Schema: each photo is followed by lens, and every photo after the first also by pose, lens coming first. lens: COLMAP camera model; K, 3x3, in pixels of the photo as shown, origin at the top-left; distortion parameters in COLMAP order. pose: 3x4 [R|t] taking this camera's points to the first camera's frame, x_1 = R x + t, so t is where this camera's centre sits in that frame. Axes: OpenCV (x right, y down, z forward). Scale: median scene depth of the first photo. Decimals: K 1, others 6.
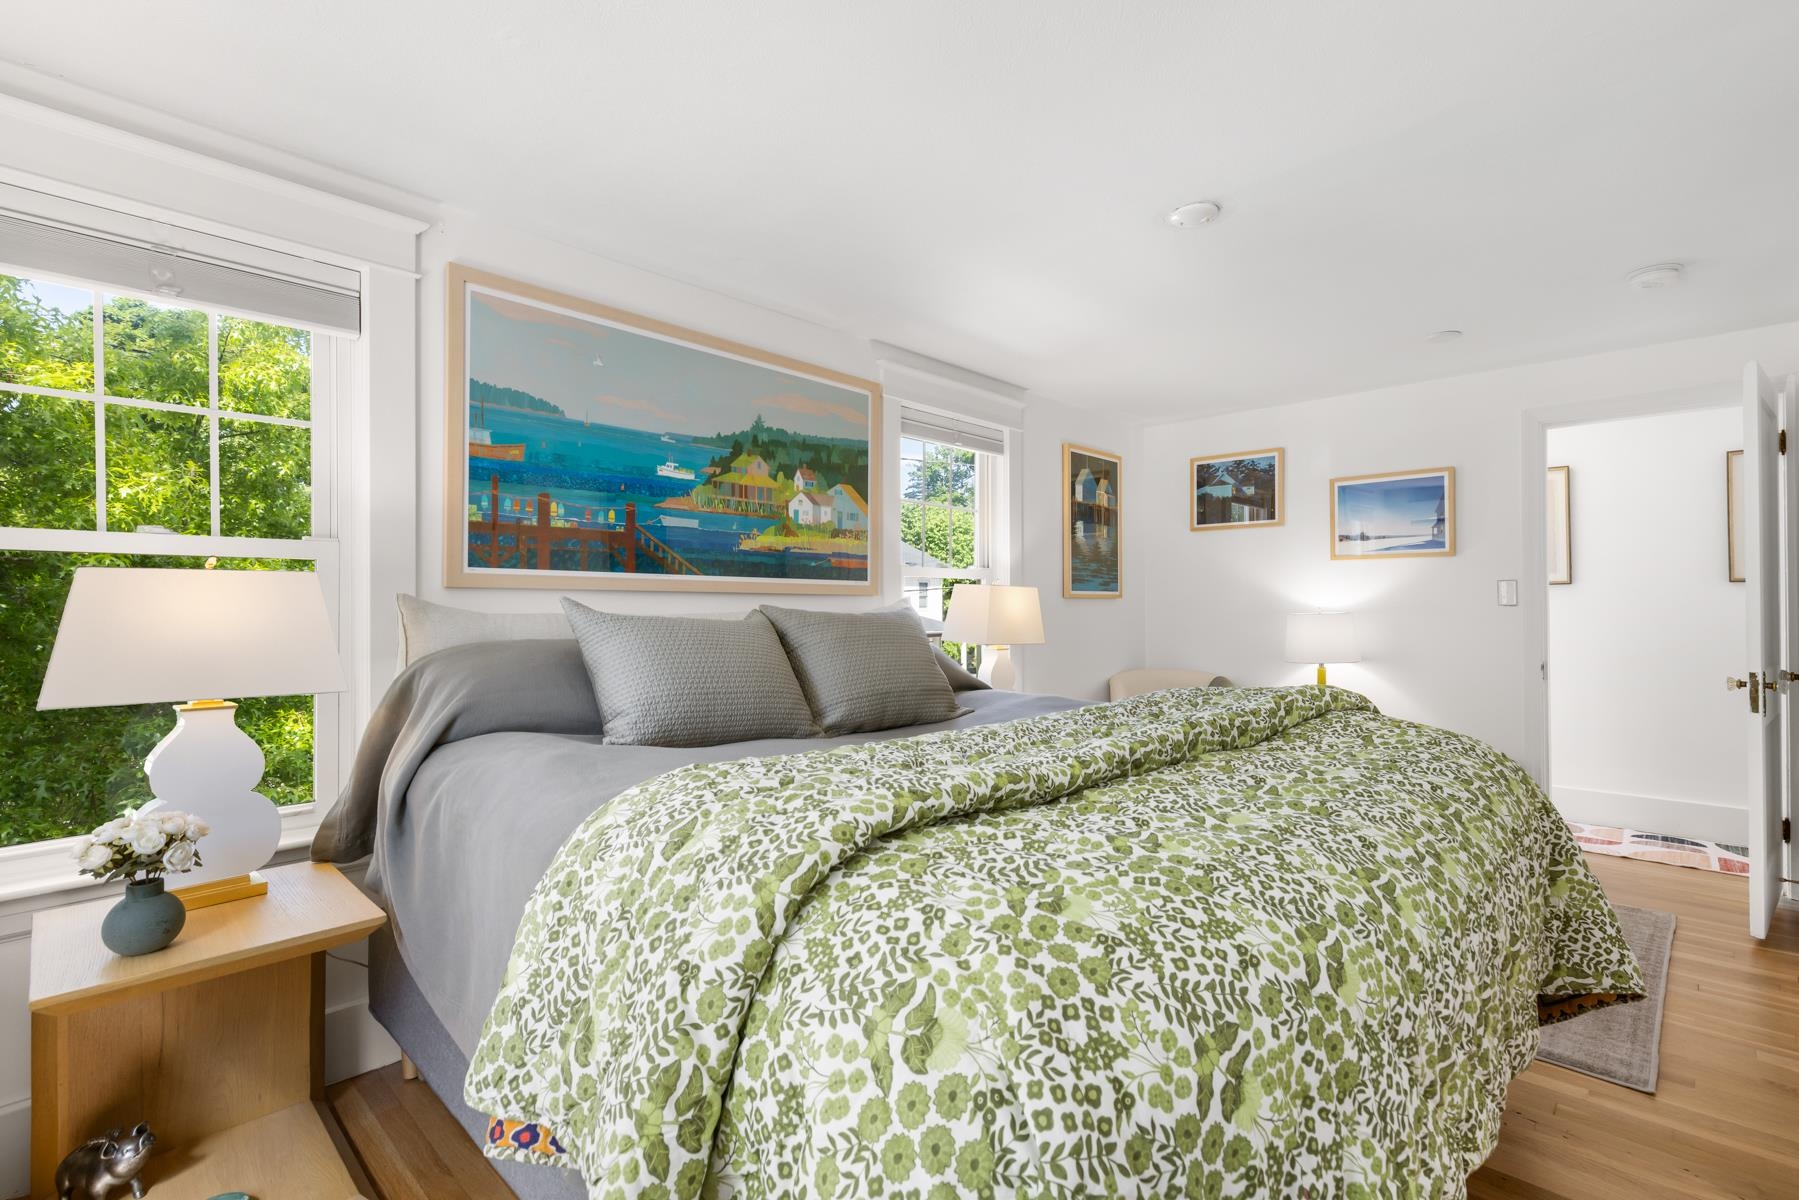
lens RADIAL K [[816.3, 0, 901.5], [0, 816.3, 602.8], [0, 0, 1]] dist [0.004173, -0.000953]
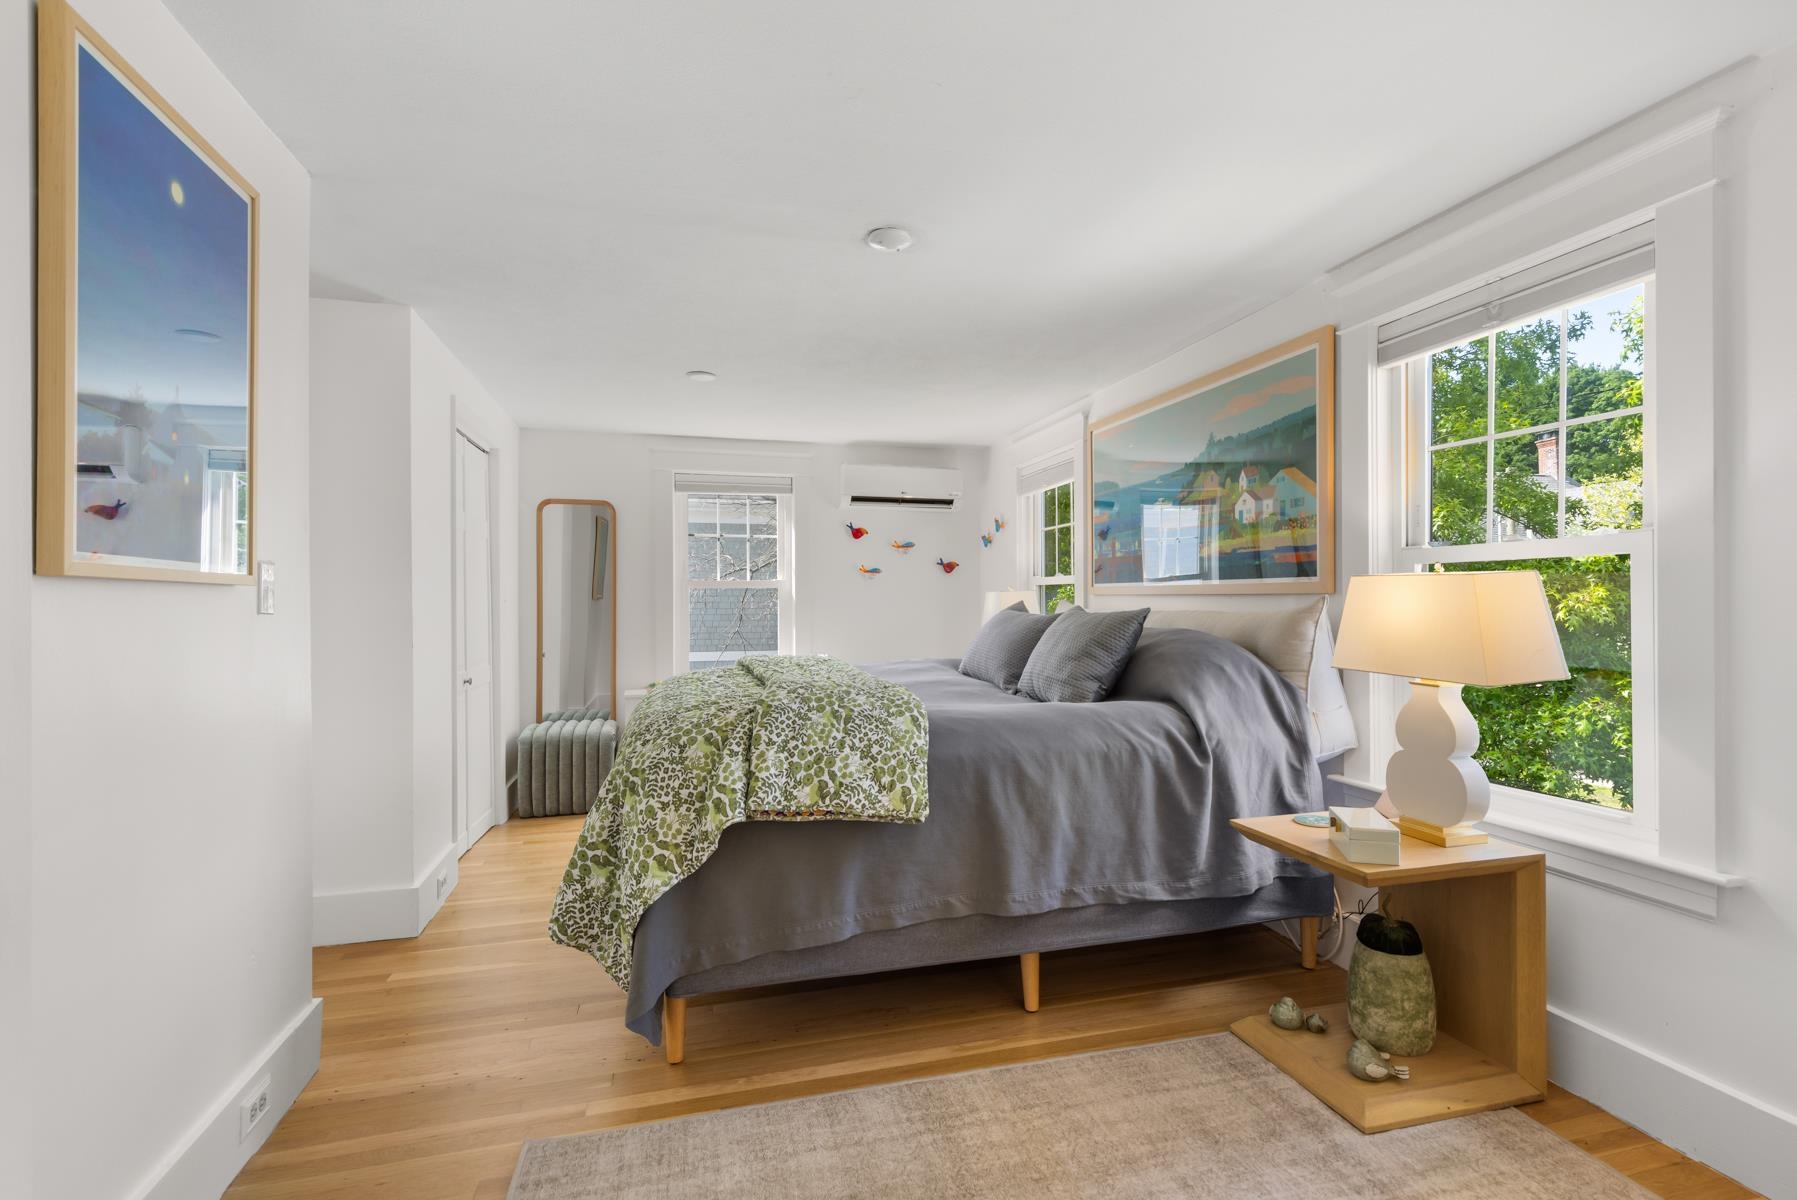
lens RADIAL K [[815.4, 0, 897.2], [0, 815.4, 604.0], [0, 0, 1]] dist [0.004173, -0.000953]
pose [[-0.513005, -0.005188, -0.858370, 0.766844], [-0.007468, 0.999971, -0.001581, 0.004333], [0.858353, 0.005599, -0.513029, 0.936042]]
